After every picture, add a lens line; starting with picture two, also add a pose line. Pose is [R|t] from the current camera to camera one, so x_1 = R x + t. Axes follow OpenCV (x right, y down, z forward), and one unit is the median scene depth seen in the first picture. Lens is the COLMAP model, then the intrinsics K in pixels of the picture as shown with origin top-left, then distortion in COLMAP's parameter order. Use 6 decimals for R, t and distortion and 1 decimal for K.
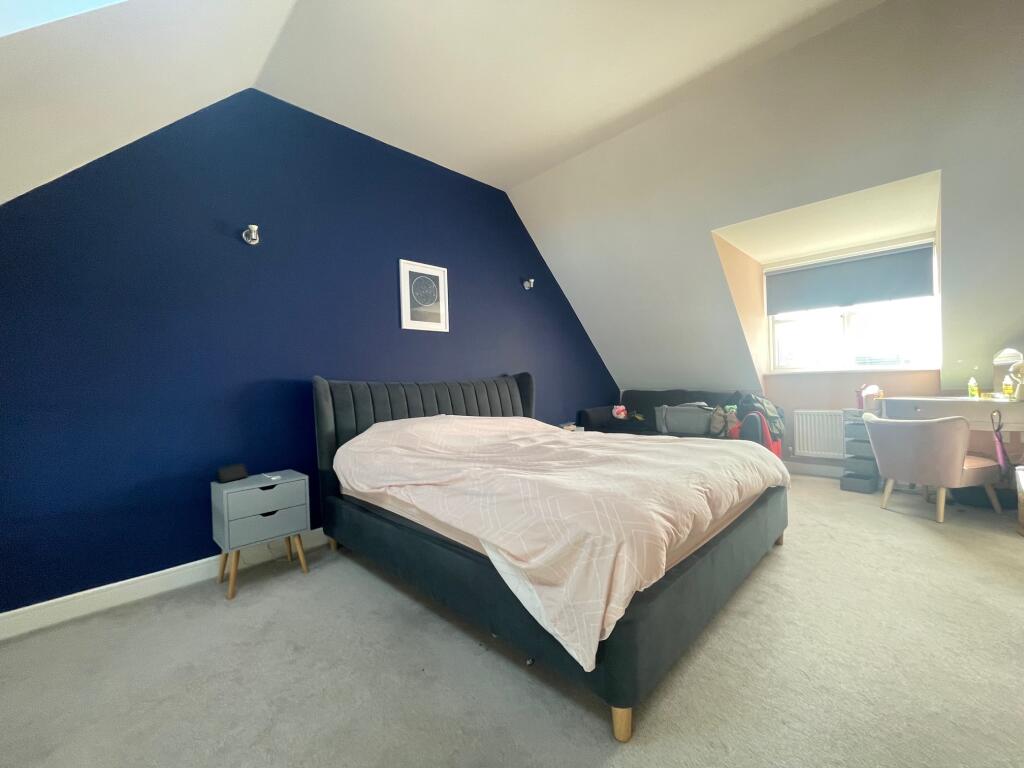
lens RADIAL K [[414.0, 0, 513.1], [0, 414.0, 386.6], [0, 0, 1]] dist [-0.002786, -0.000880]
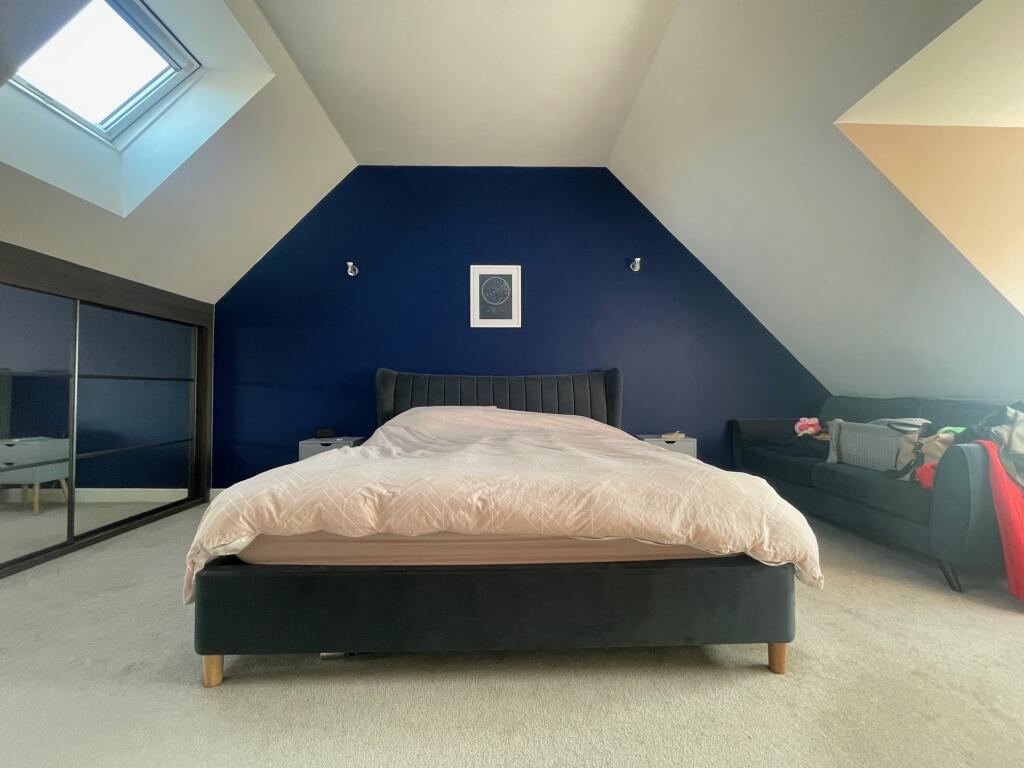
lens RADIAL K [[414.0, 0, 507.9], [0, 414.0, 392.6], [0, 0, 1]] dist [-0.002786, -0.000880]
pose [[0.721788, 0.033867, -0.691285, 0.755625], [-0.033651, 0.999338, 0.013824, 0.022052], [0.691296, 0.013284, 0.722450, 0.341772]]
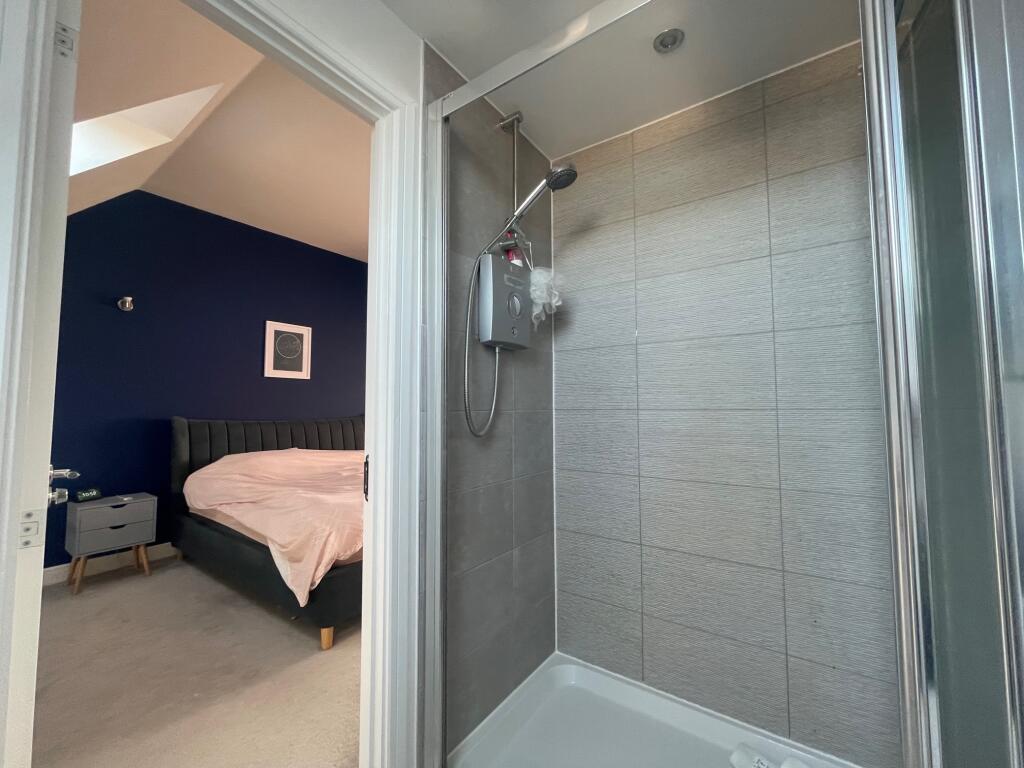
lens RADIAL K [[414.0, 0, 514.6], [0, 414.0, 385.6], [0, 0, 1]] dist [-0.002786, -0.000880]
pose [[0.984569, 0.044406, 0.169267, 0.329087], [-0.032703, 0.996918, -0.071310, -0.065582], [-0.171912, 0.064674, 0.982987, -0.421542]]
